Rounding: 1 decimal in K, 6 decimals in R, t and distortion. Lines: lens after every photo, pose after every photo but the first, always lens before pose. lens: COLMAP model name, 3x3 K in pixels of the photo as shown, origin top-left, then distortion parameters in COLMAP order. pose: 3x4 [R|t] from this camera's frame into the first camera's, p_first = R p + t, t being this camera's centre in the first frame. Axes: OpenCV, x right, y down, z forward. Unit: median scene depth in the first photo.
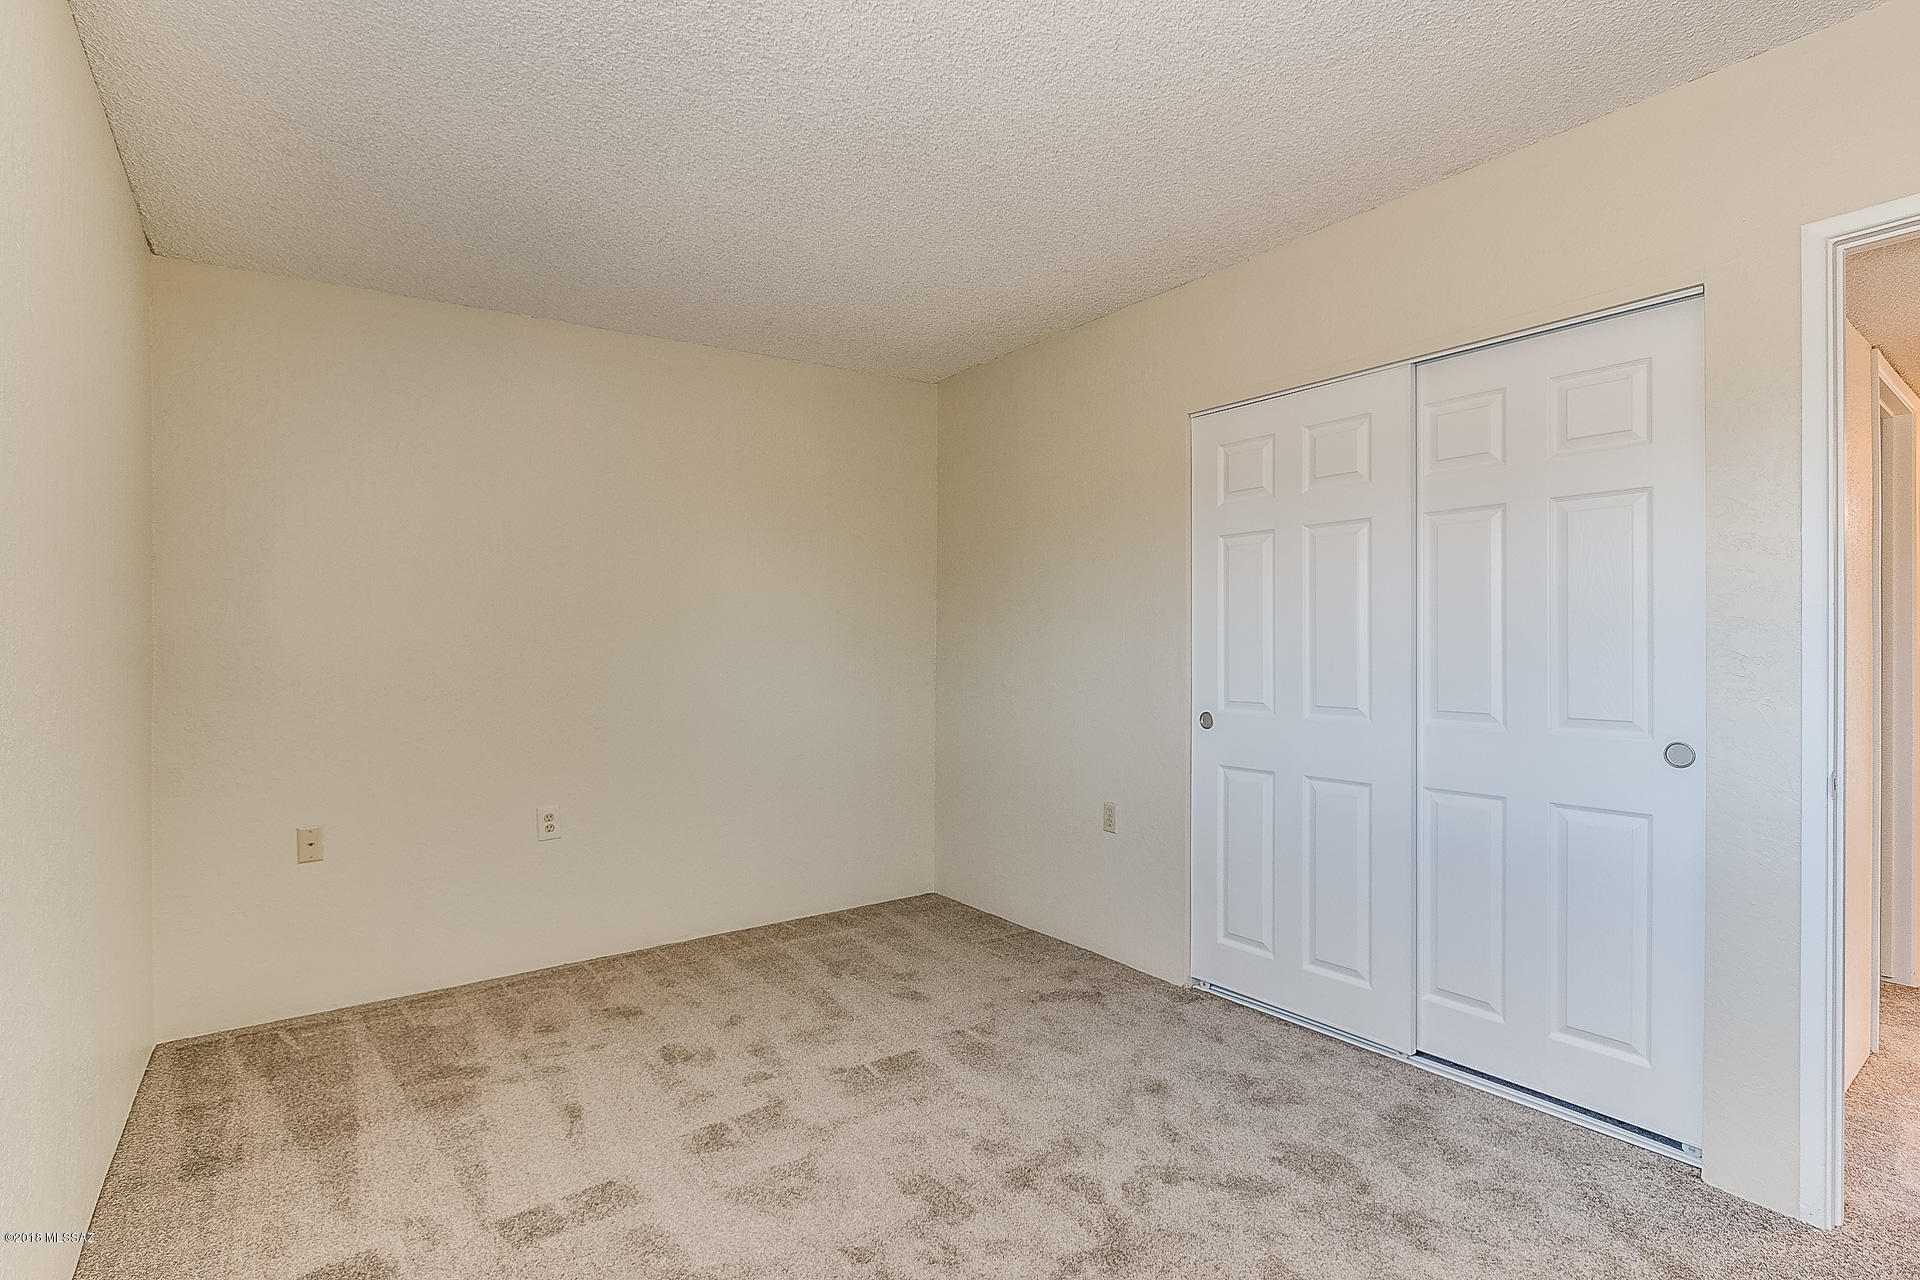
lens RADIAL K [[898.2, 0, 960.0], [0, 898.2, 640.0], [0, 0, 1]] dist [-0.016000, -0.000306]
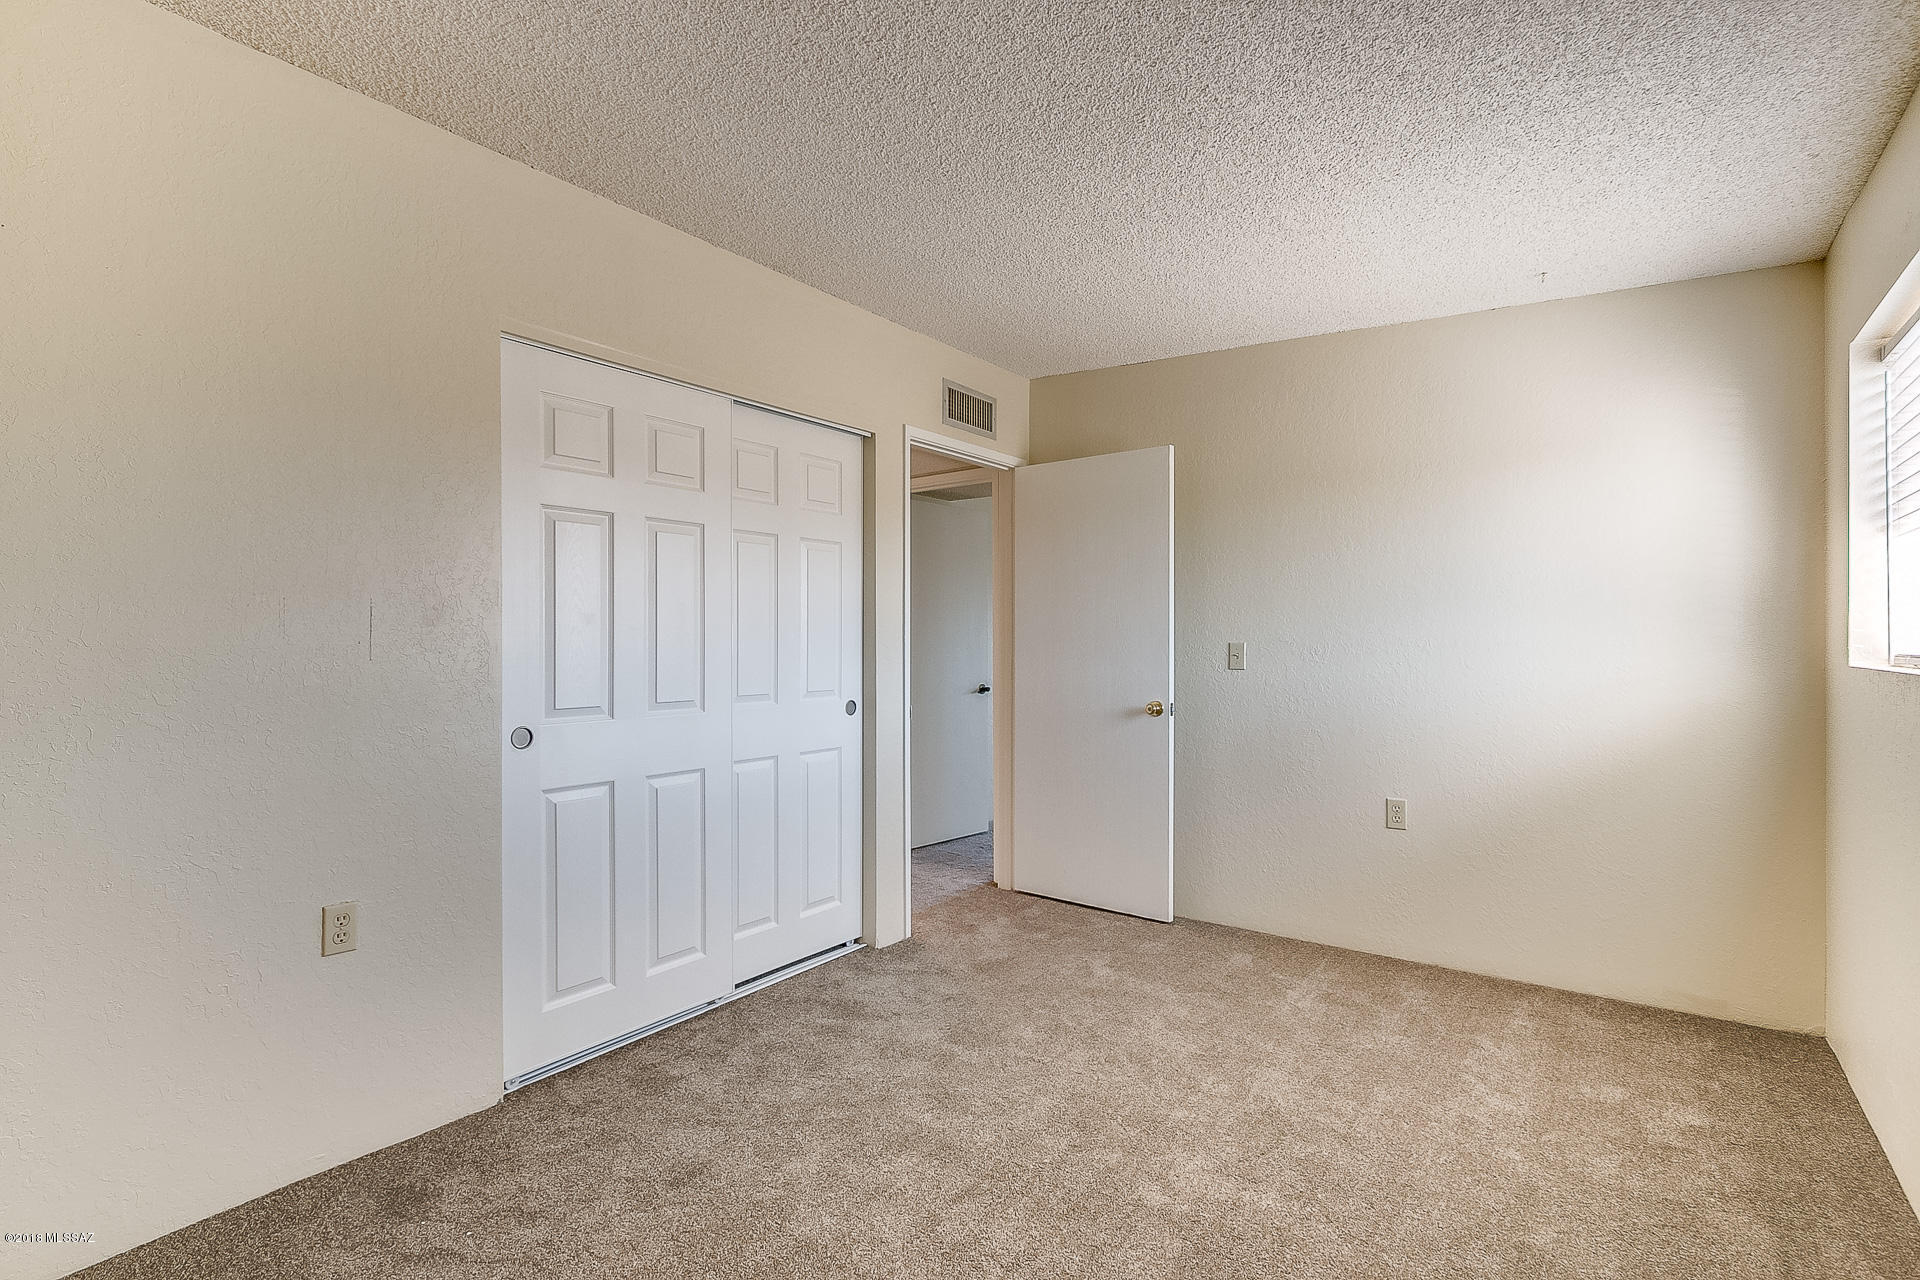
lens RADIAL K [[898.2, 0, 960.0], [0, 898.2, 640.0], [0, 0, 1]] dist [-0.016000, -0.000306]
pose [[-0.276106, 0.002007, 0.961125, -0.708760], [-0.005473, 0.999978, -0.003661, 0.006768], [-0.961112, -0.006271, -0.276089, 1.045290]]
